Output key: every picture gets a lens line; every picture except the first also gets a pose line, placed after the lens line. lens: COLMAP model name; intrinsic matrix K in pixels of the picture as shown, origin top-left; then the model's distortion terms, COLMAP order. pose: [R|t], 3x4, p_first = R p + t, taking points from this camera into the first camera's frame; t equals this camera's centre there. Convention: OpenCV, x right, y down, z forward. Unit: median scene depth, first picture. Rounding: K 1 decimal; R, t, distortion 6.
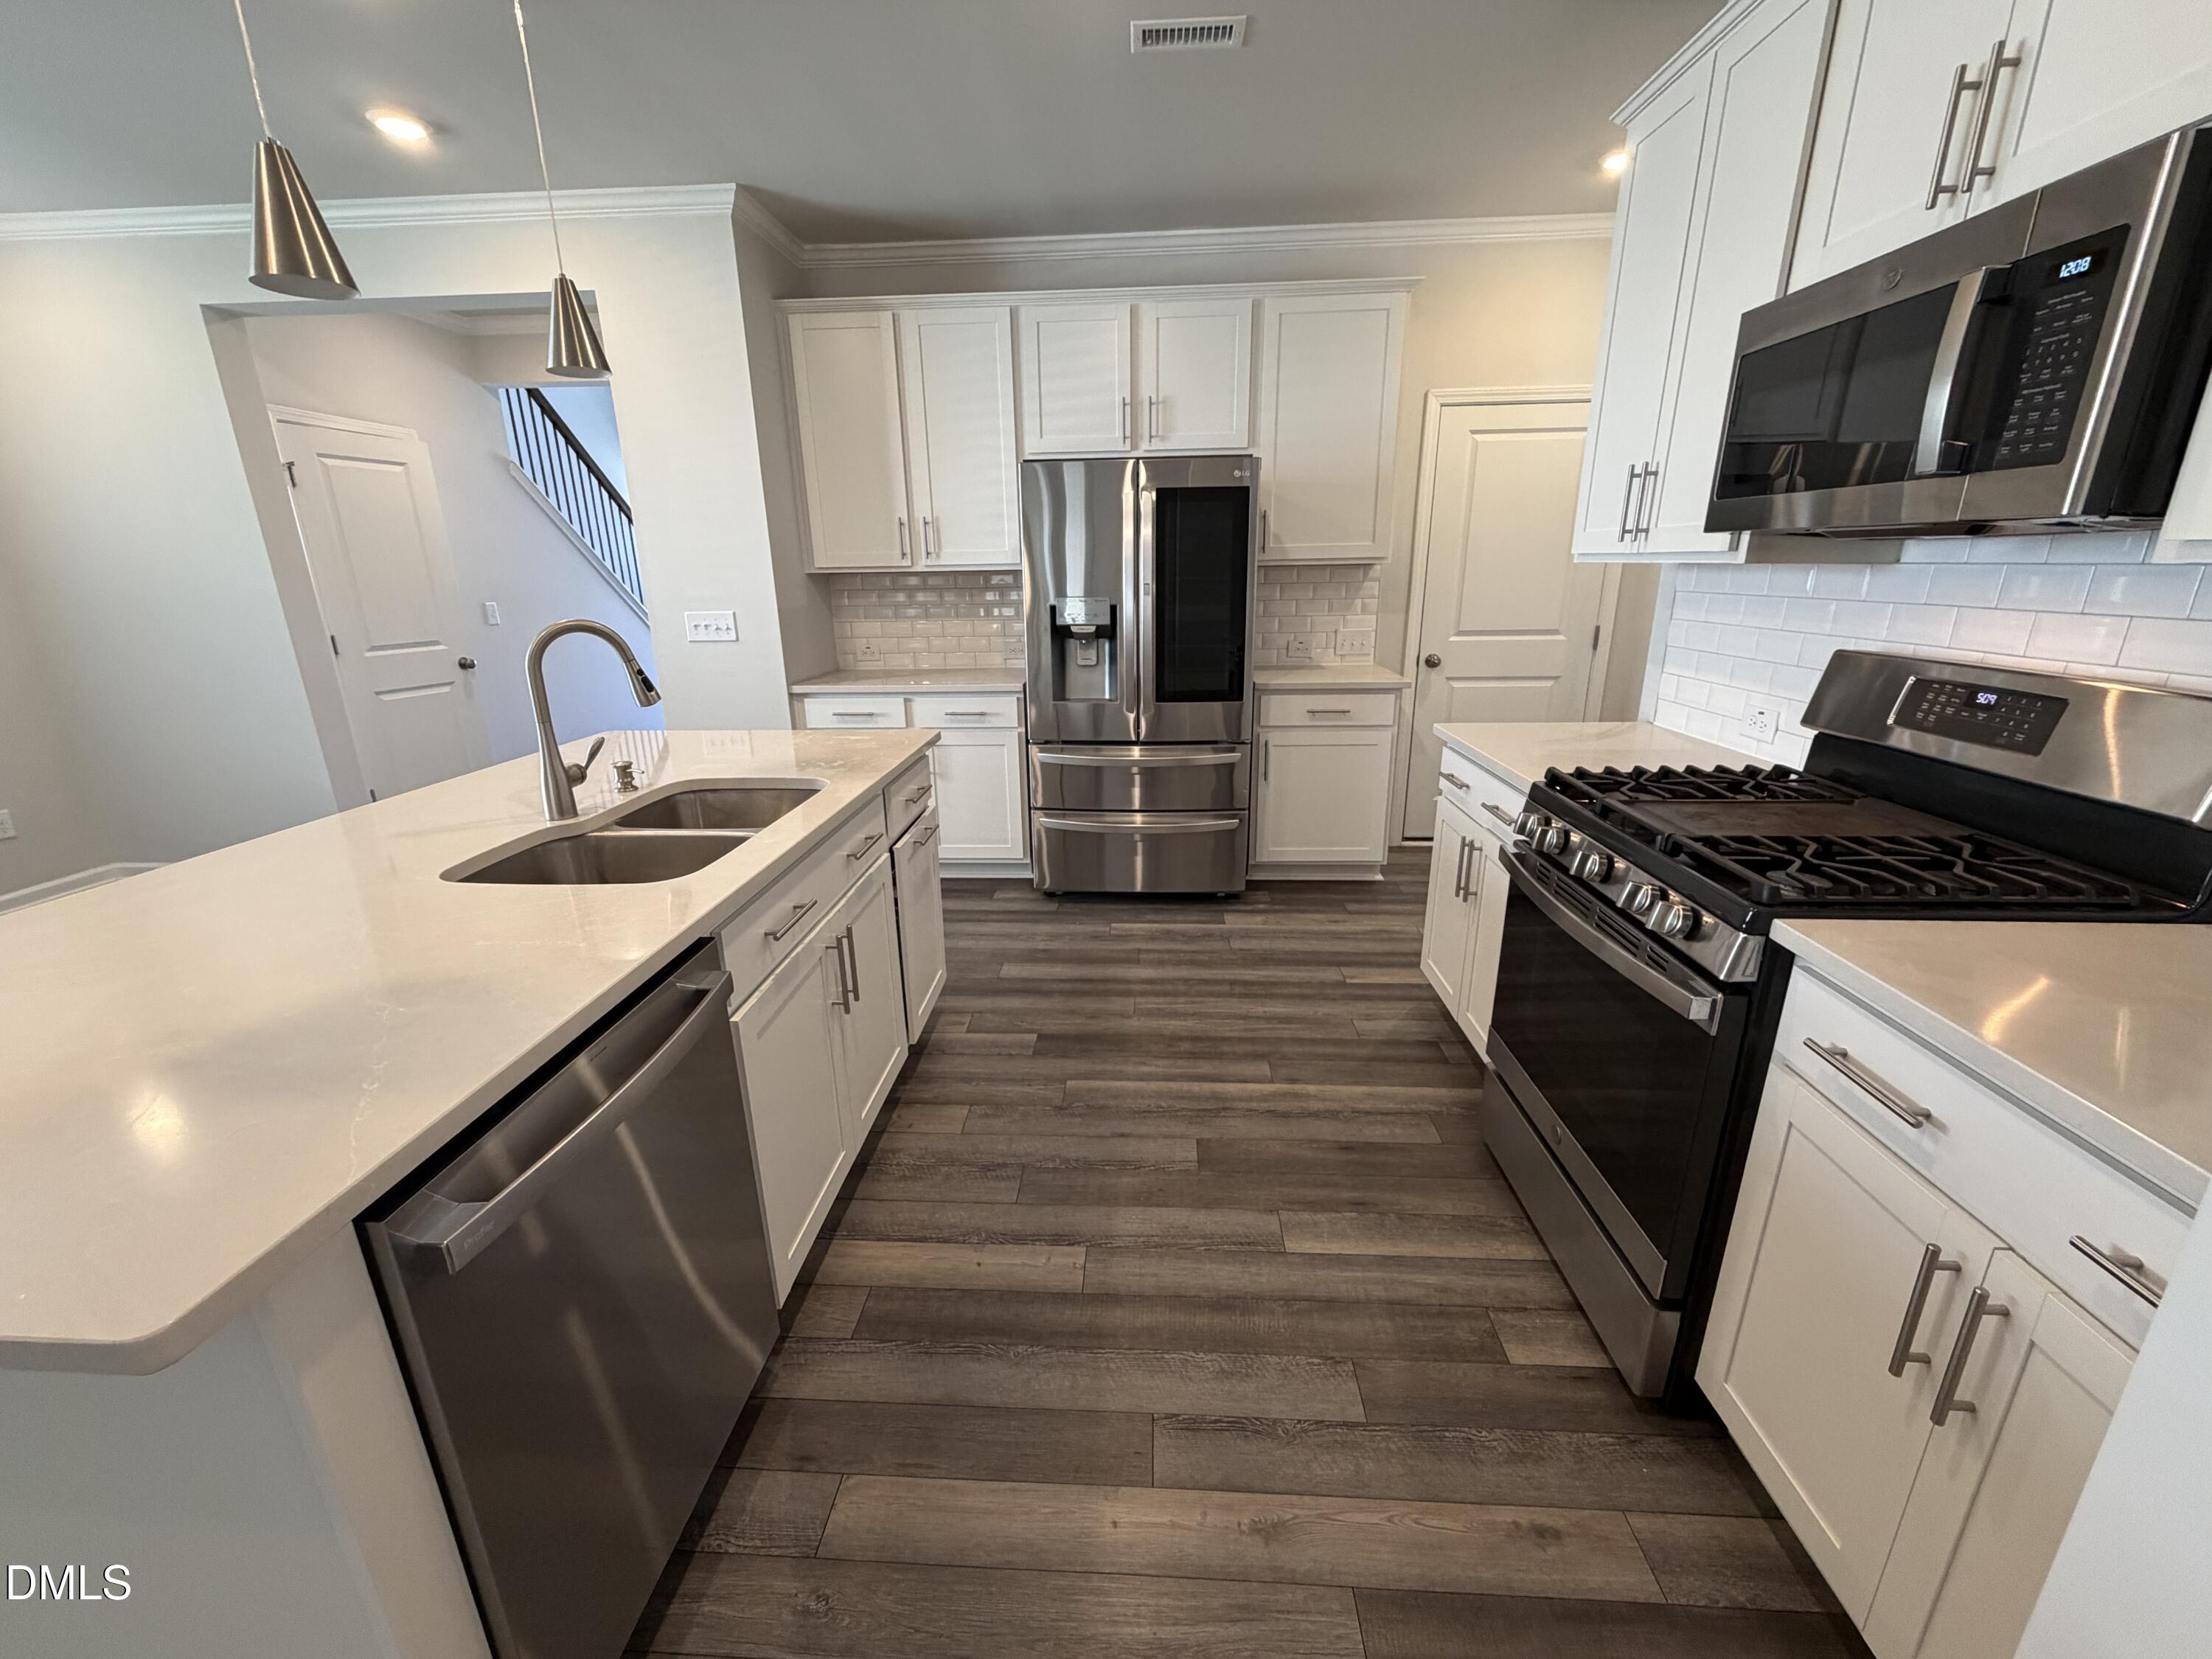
lens RADIAL K [[886.2, 0, 1100.2], [0, 886.2, 827.1], [0, 0, 1]] dist [-0.000242, 0.000030]
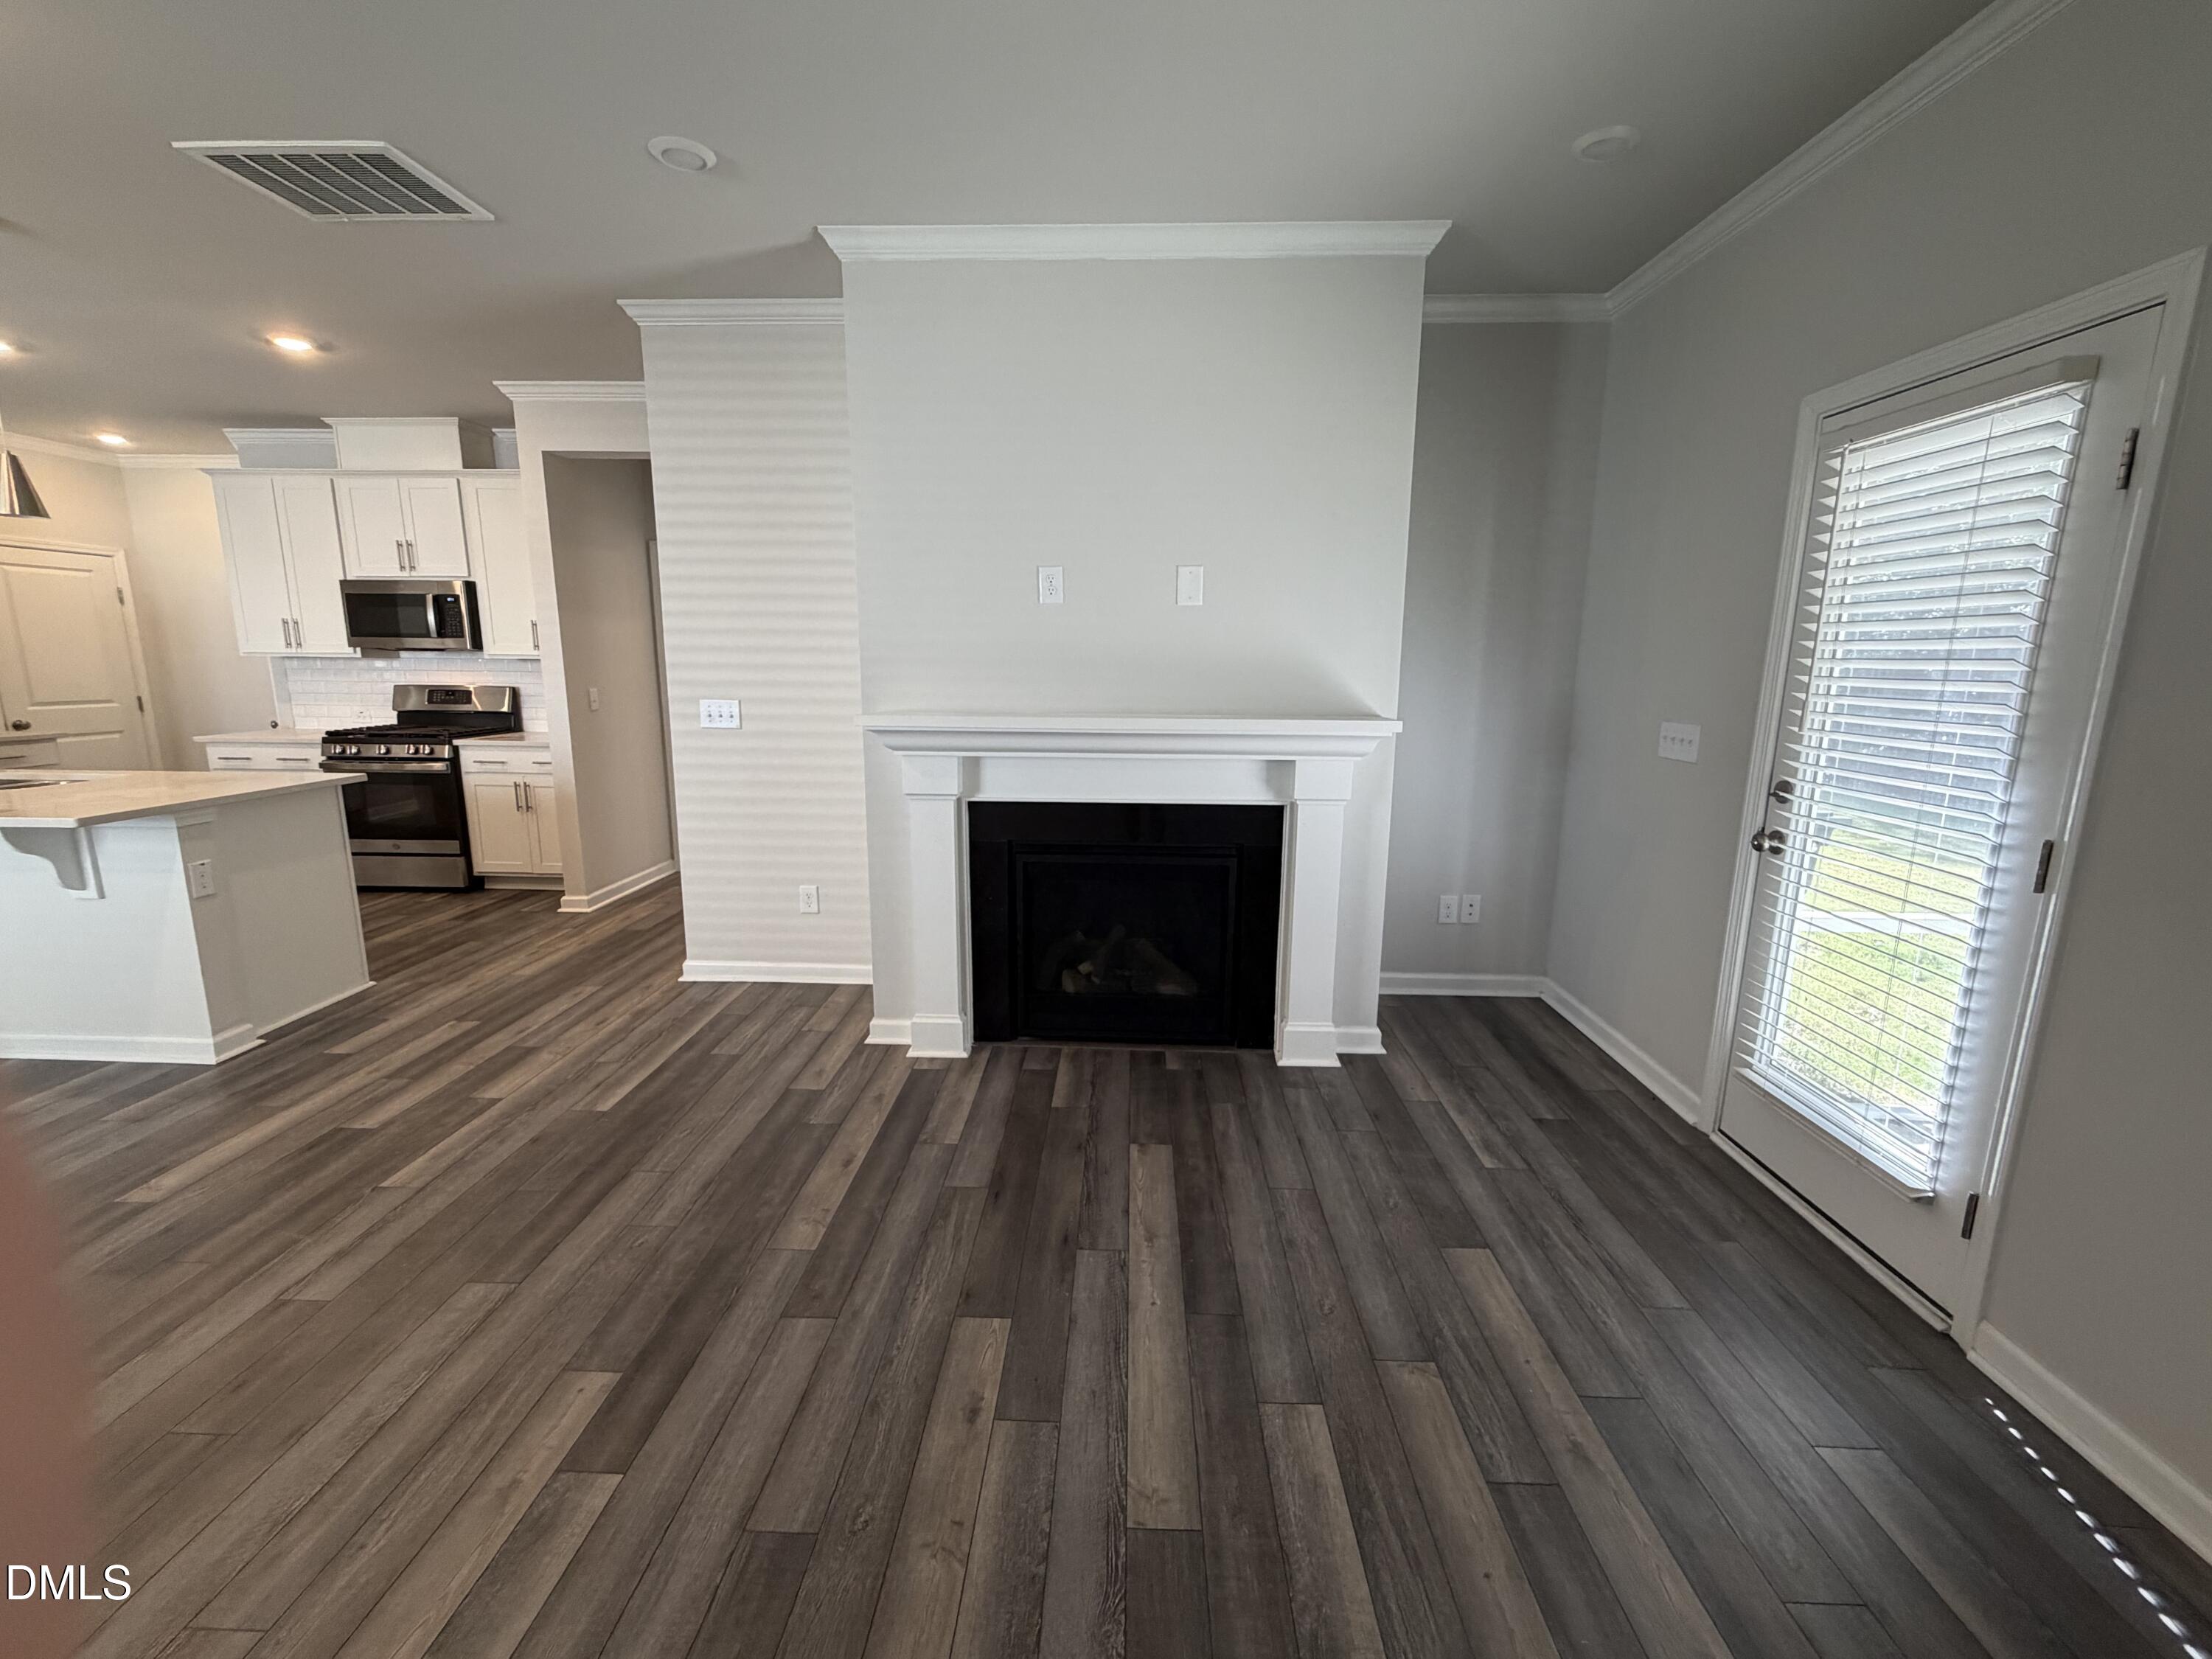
lens RADIAL K [[915.8, 0, 1103.2], [0, 915.8, 827.6], [0, 0, 1]] dist [-0.000122, 0.000394]
pose [[-0.032753, -0.169586, 0.984971, -1.386797], [0.276442, 0.945516, 0.171985, 0.226469], [-0.960472, 0.277920, 0.015912, -0.721928]]
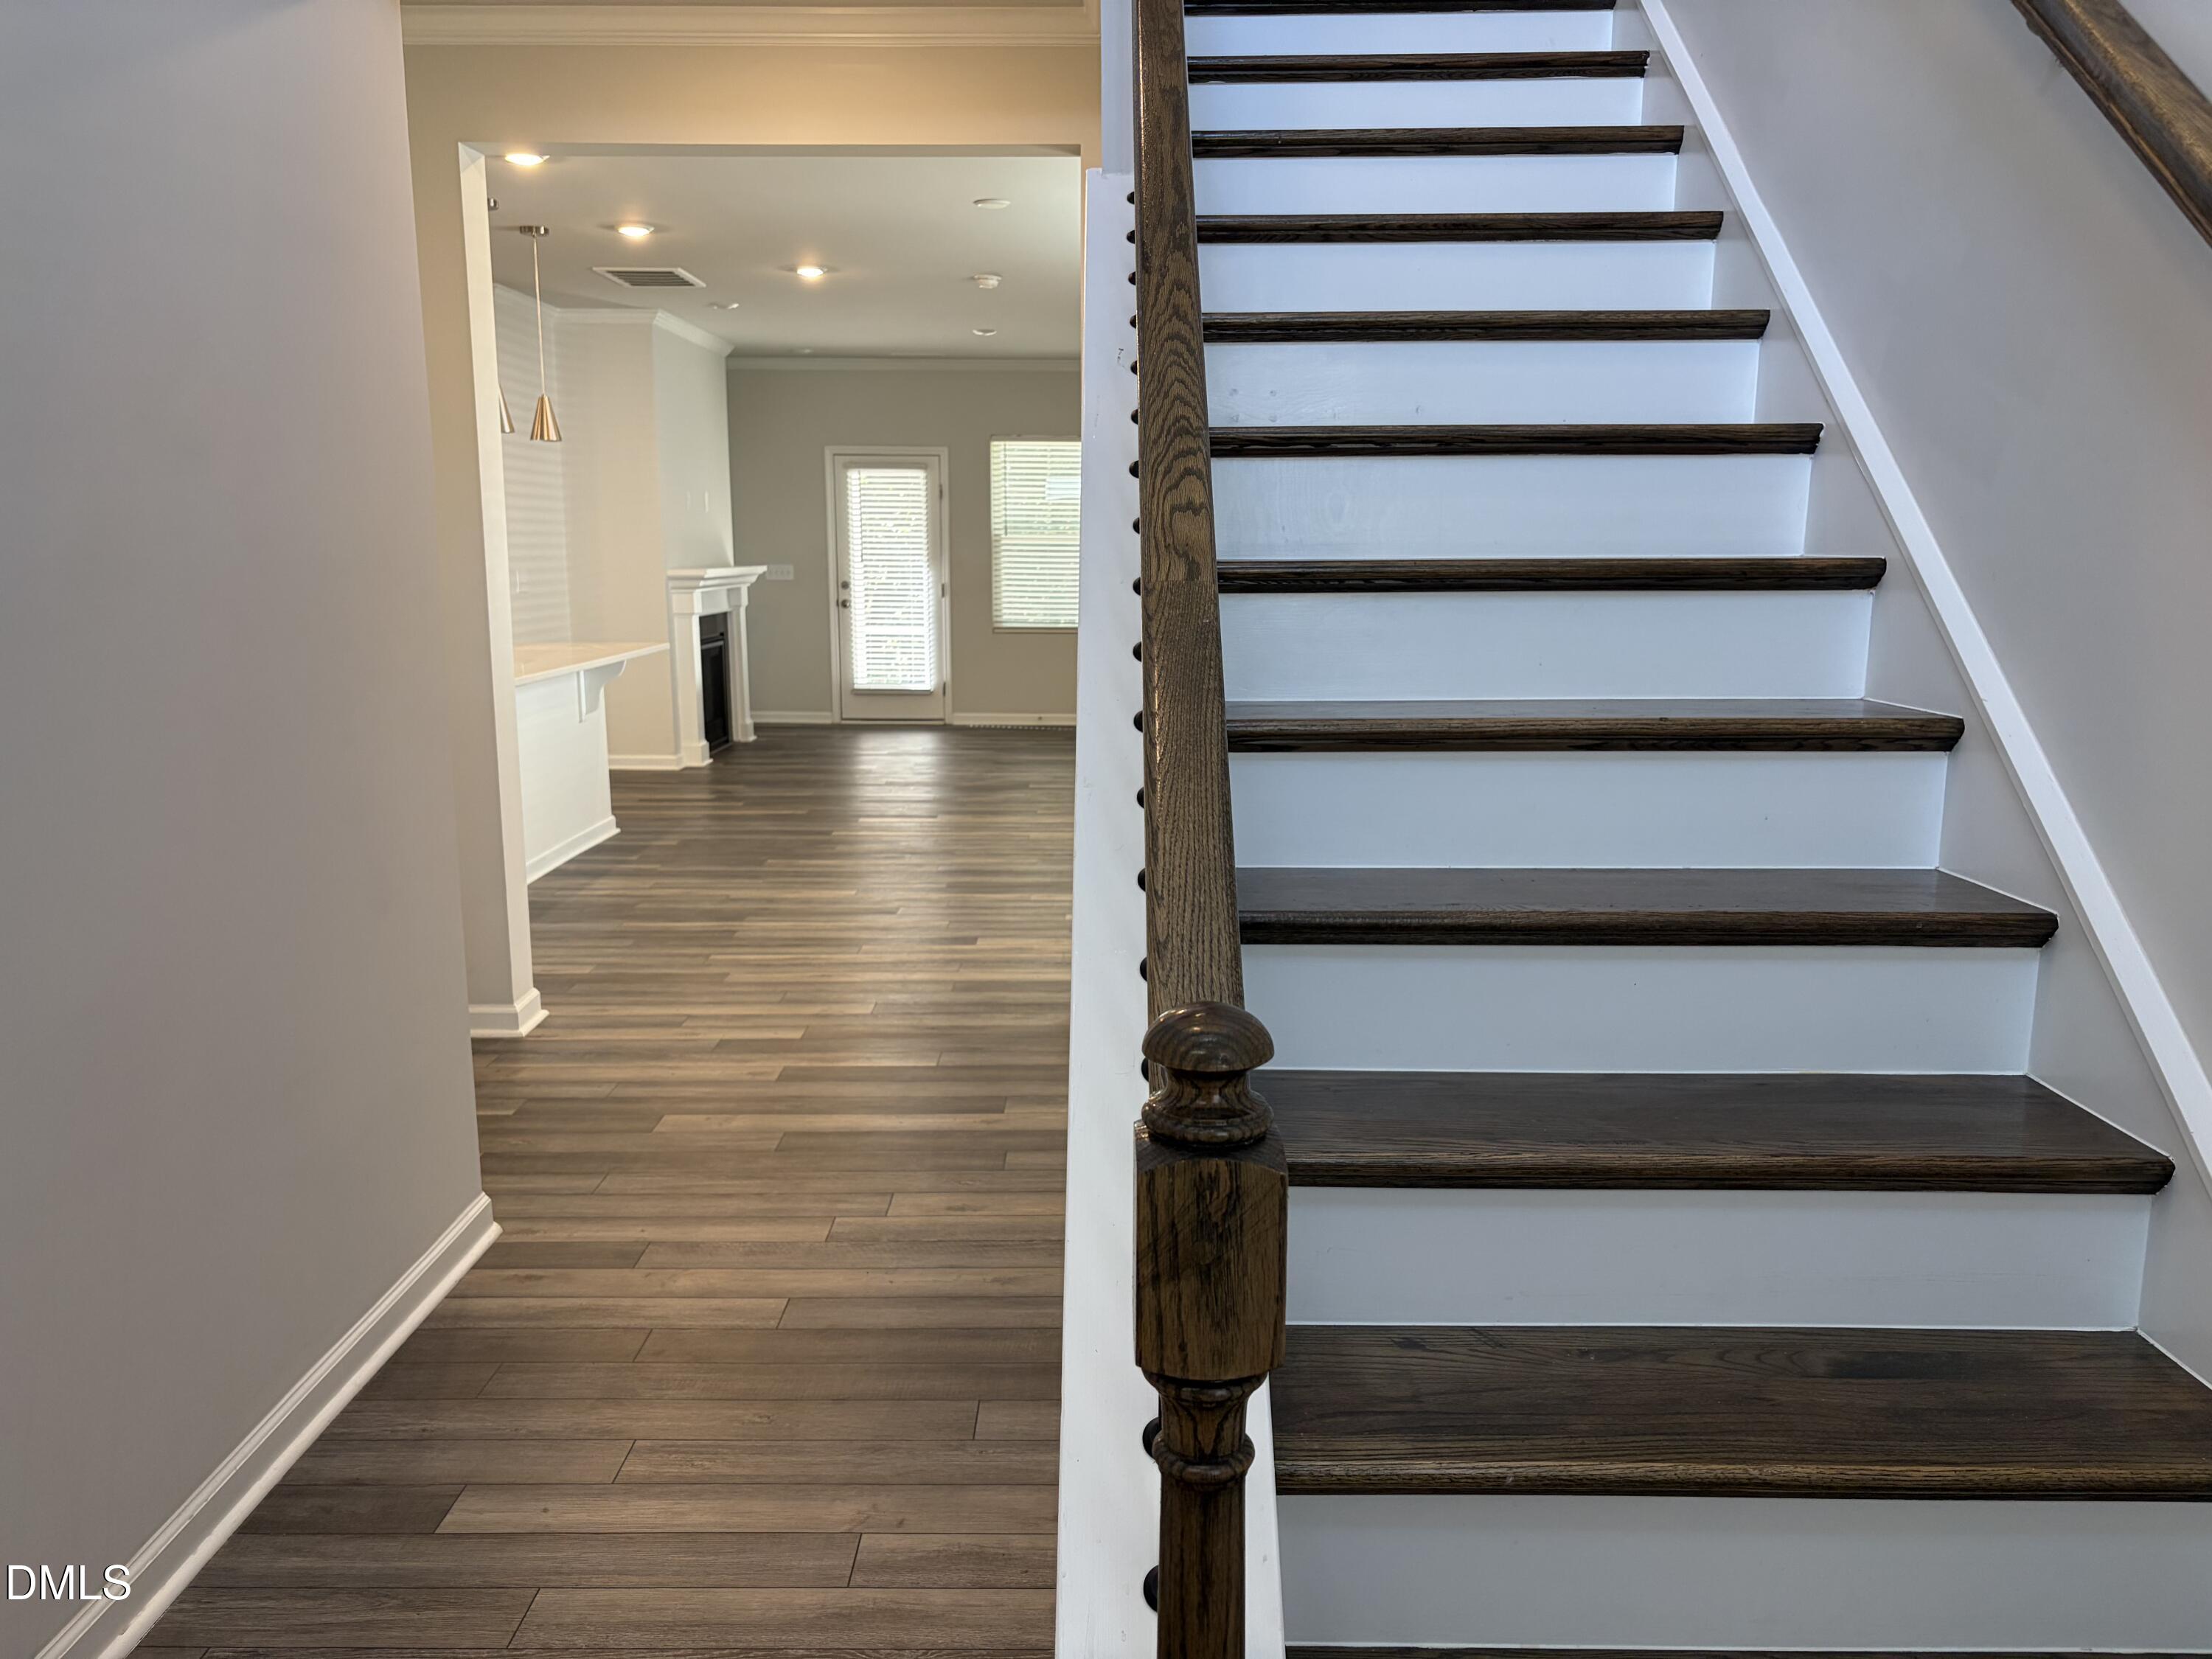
lens RADIAL K [[1675.9, 0, 1106.0], [0, 1675.9, 829.5], [0, 0, 1]] dist [0.104684, -0.177012]
pose [[-0.998098, 0.023627, -0.056935, -1.016321], [-0.003980, 0.897001, 0.442010, -0.760654], [0.061514, 0.441396, -0.895201, 2.610980]]
